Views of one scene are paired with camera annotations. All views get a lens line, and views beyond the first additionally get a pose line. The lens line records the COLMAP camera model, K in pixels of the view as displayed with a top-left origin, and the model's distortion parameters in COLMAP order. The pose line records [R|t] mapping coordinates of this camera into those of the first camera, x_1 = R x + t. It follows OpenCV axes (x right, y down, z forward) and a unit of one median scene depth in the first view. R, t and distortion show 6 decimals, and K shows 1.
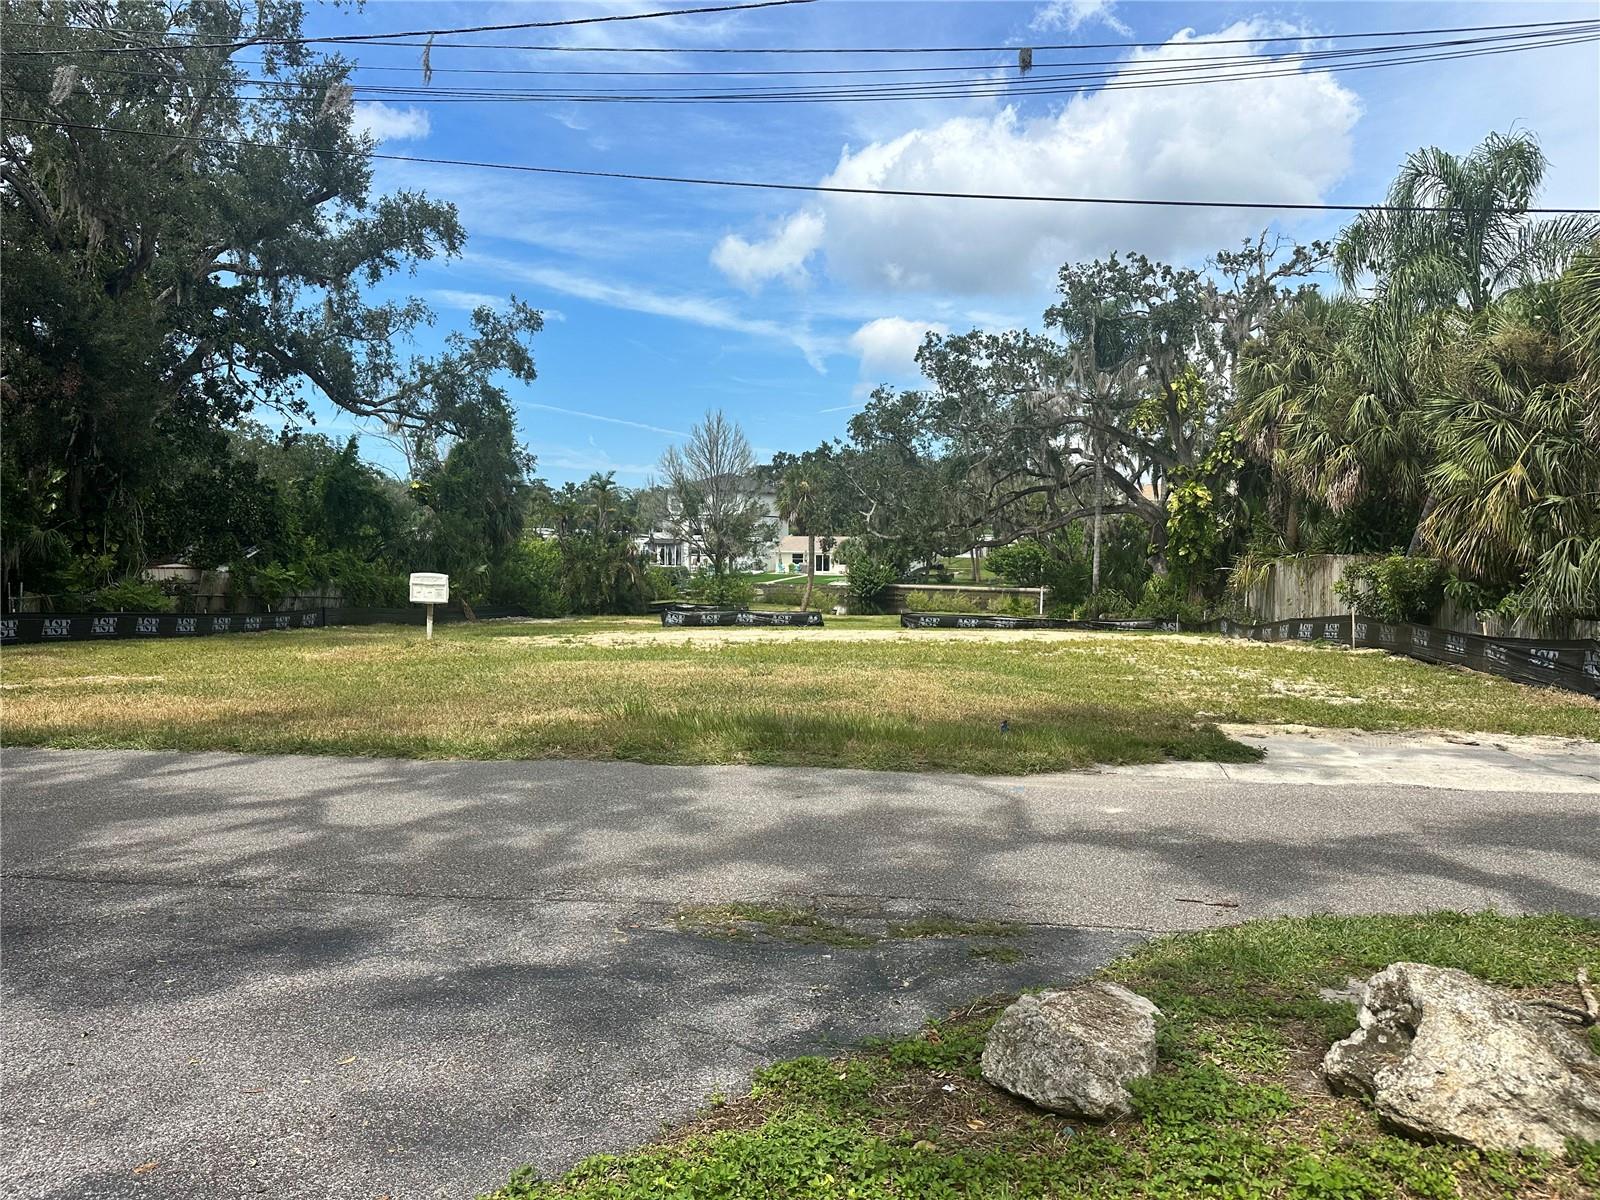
lens RADIAL K [[1160.7, 0, 800.0], [0, 1160.7, 600.0], [0, 0, 1]] dist [0.012961, -0.022049]
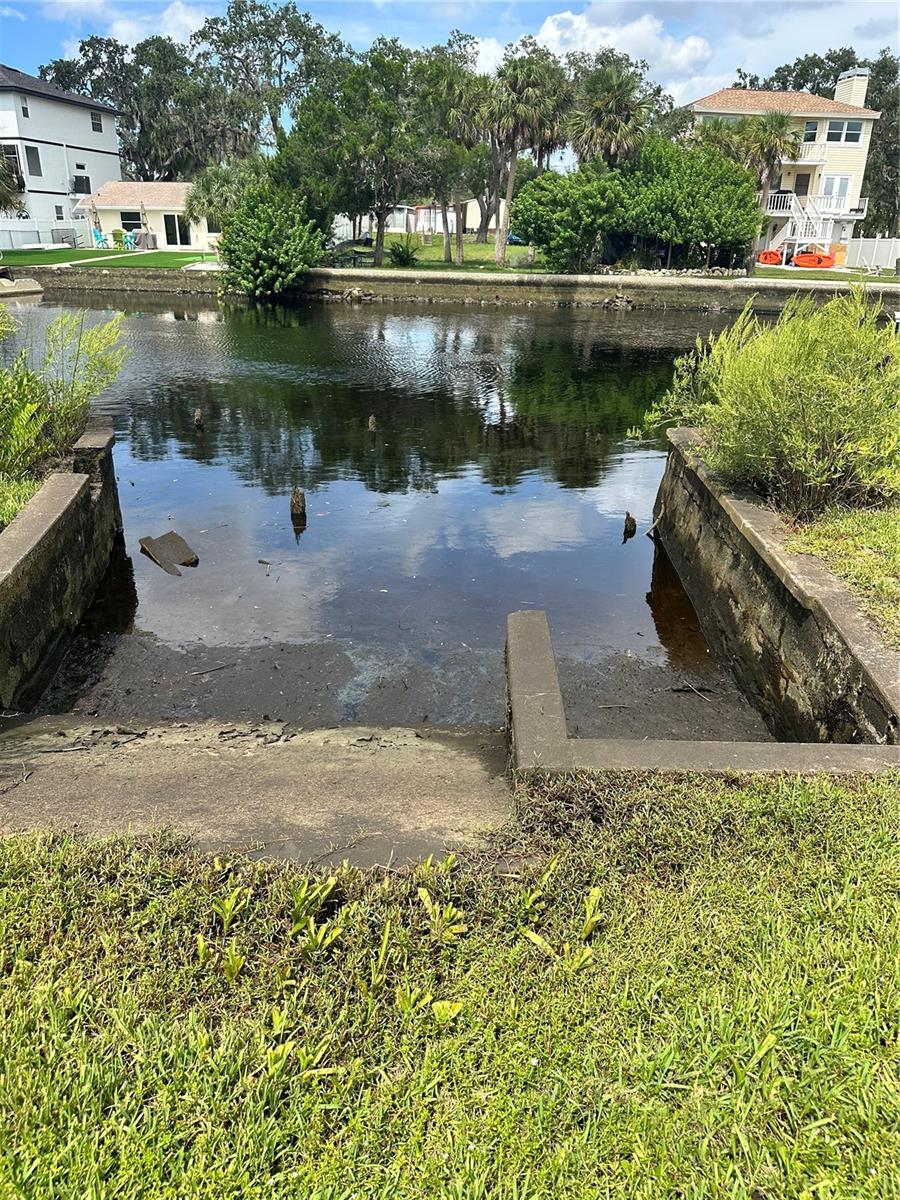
lens RADIAL K [[870.5, 0, 450.0], [0, 870.5, 600.0], [0, 0, 1]] dist [0.012961, -0.022049]
pose [[0.964193, -0.095832, 0.247282, 0.042906], [0.006514, 0.940705, 0.339163, -0.008800], [-0.265122, -0.325407, 0.907645, 0.876945]]
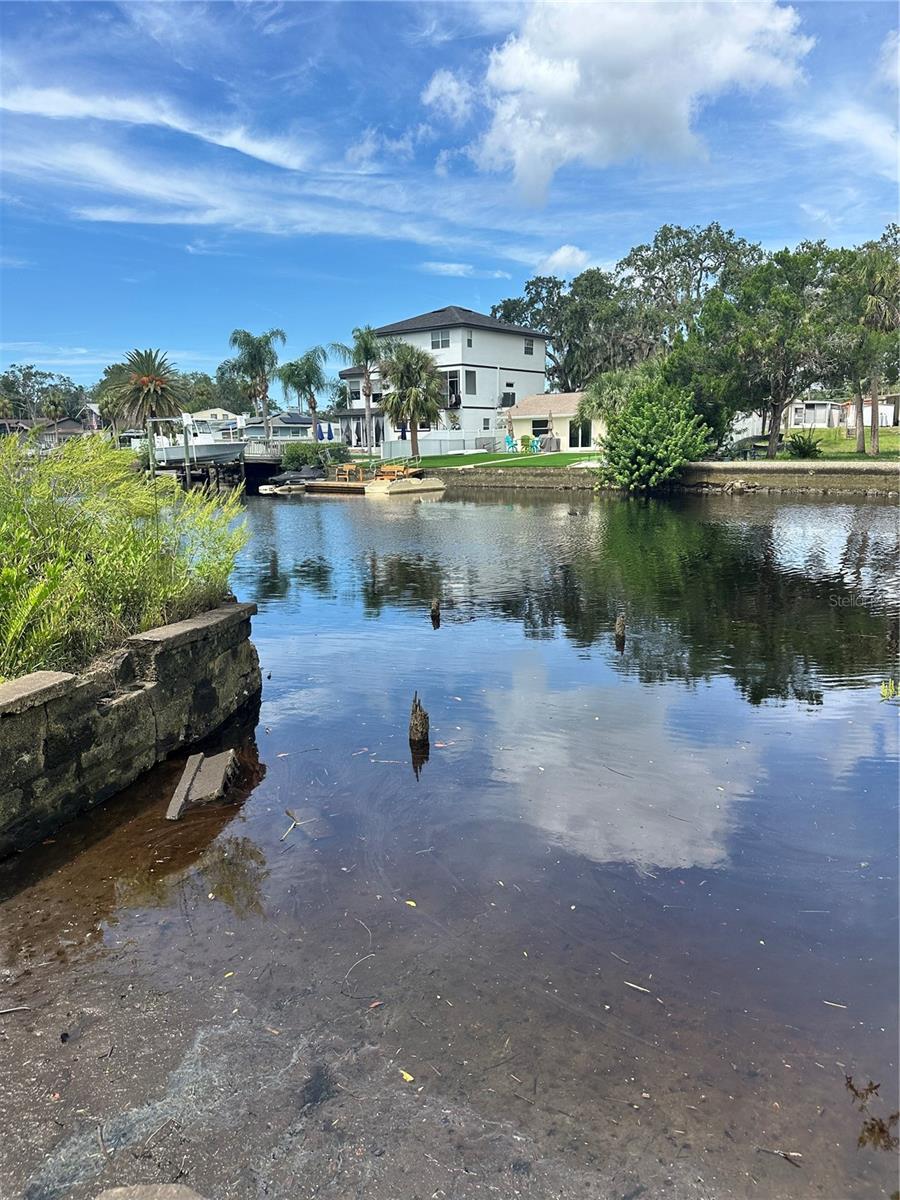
lens RADIAL K [[848.2, 0, 450.0], [0, 848.2, 600.0], [0, 0, 1]] dist [0.190769, -0.383843]
pose [[0.979303, 0.011855, -0.202052, 0.075427], [0.014101, 0.991862, 0.126537, -0.005027], [0.201908, -0.126767, 0.971166, 0.913321]]
